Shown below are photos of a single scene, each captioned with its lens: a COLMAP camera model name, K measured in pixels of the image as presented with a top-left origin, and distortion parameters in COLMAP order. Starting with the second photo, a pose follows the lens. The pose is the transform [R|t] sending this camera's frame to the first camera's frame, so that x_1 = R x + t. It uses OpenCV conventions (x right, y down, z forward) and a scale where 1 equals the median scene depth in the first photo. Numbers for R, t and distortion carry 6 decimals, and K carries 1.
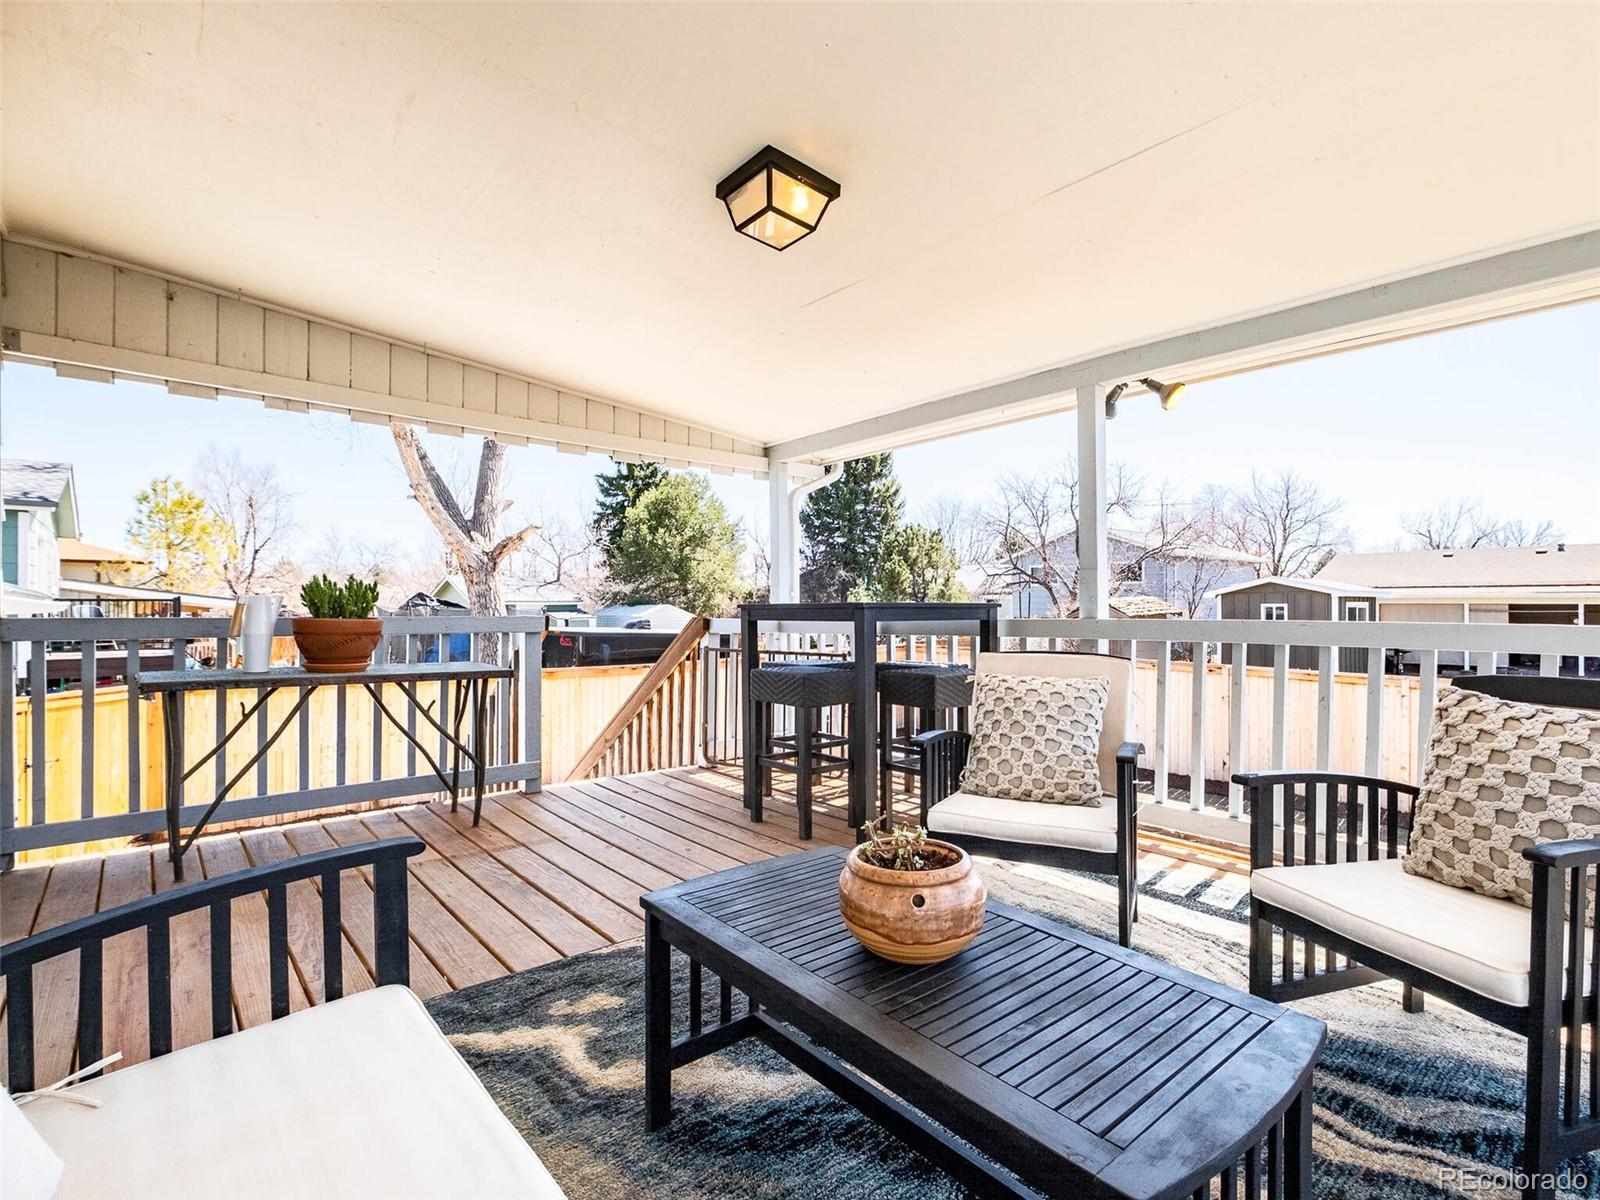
lens RADIAL K [[783.0, 0, 801.4], [0, 783.0, 603.9], [0, 0, 1]] dist [-0.015548, -0.000090]
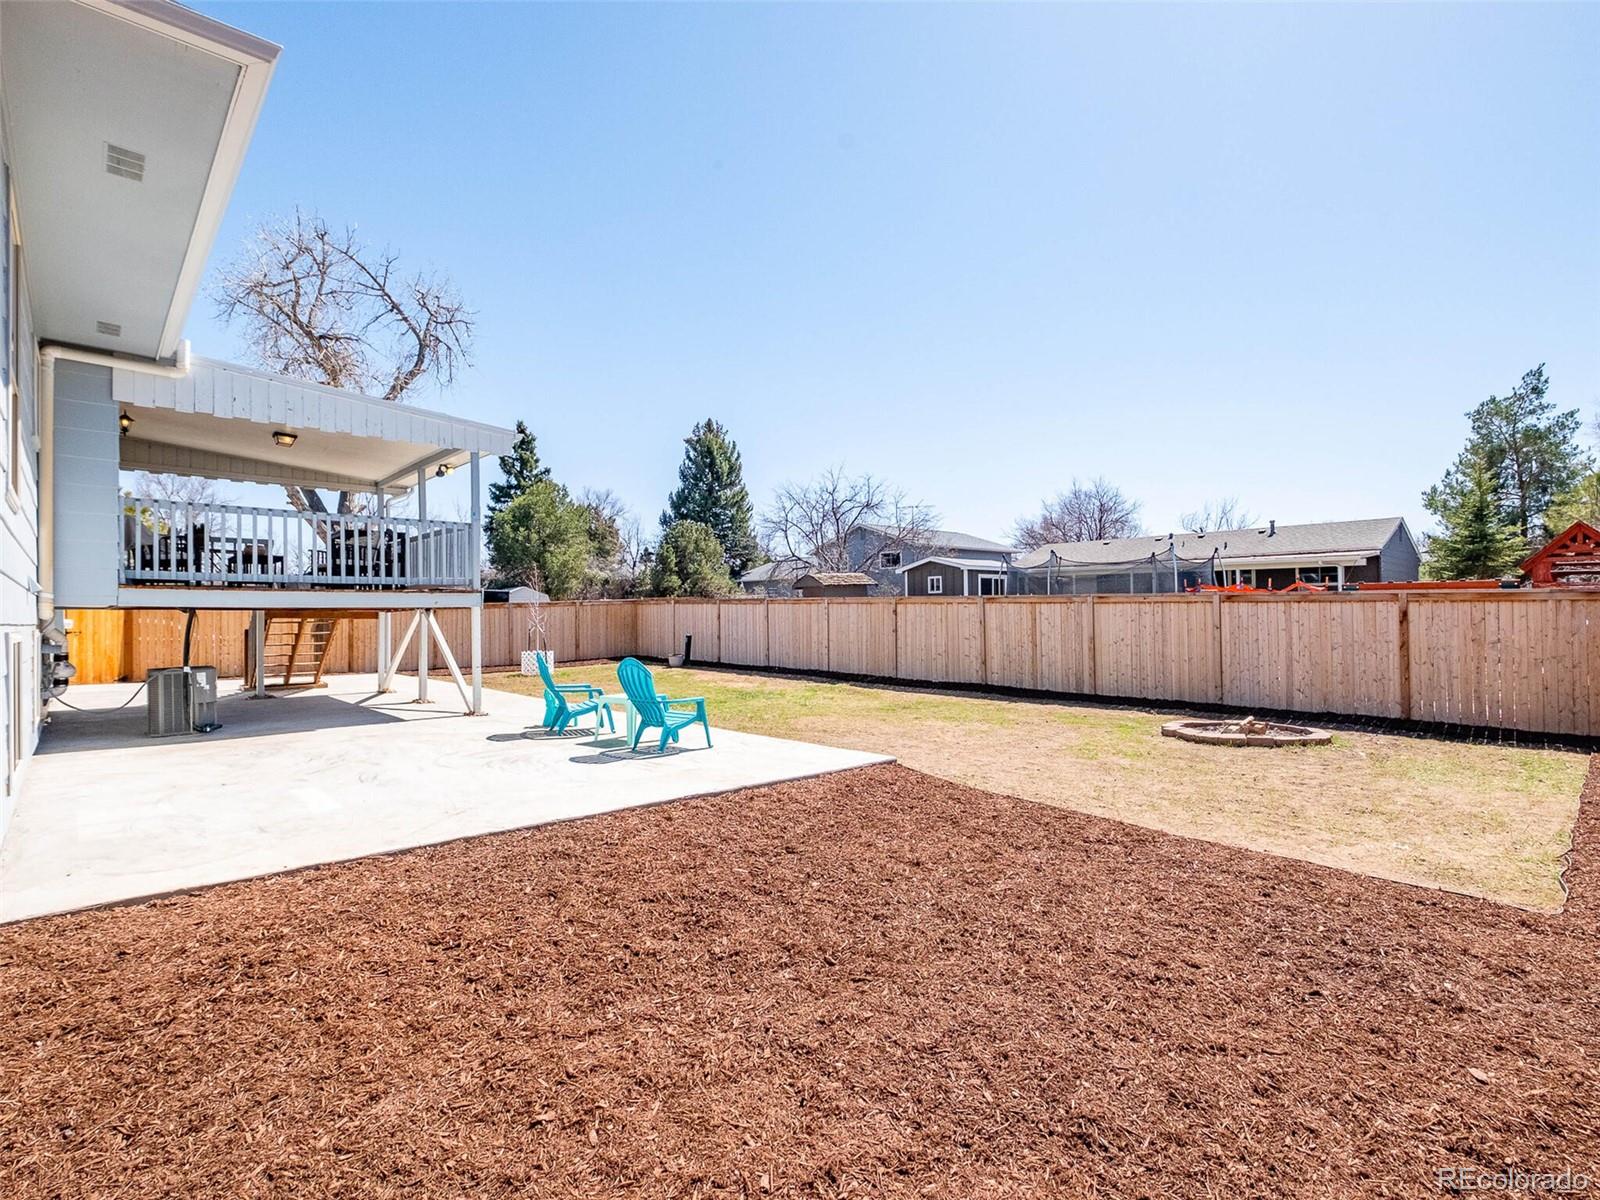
lens RADIAL K [[783.0, 0, 797.2], [0, 783.0, 604.1], [0, 0, 1]] dist [-0.015548, -0.000090]
pose [[0.998986, -0.008767, 0.044168, 0.204925], [0.009051, 0.999940, -0.006235, 0.038488], [-0.044110, 0.006629, 0.999005, -0.274990]]
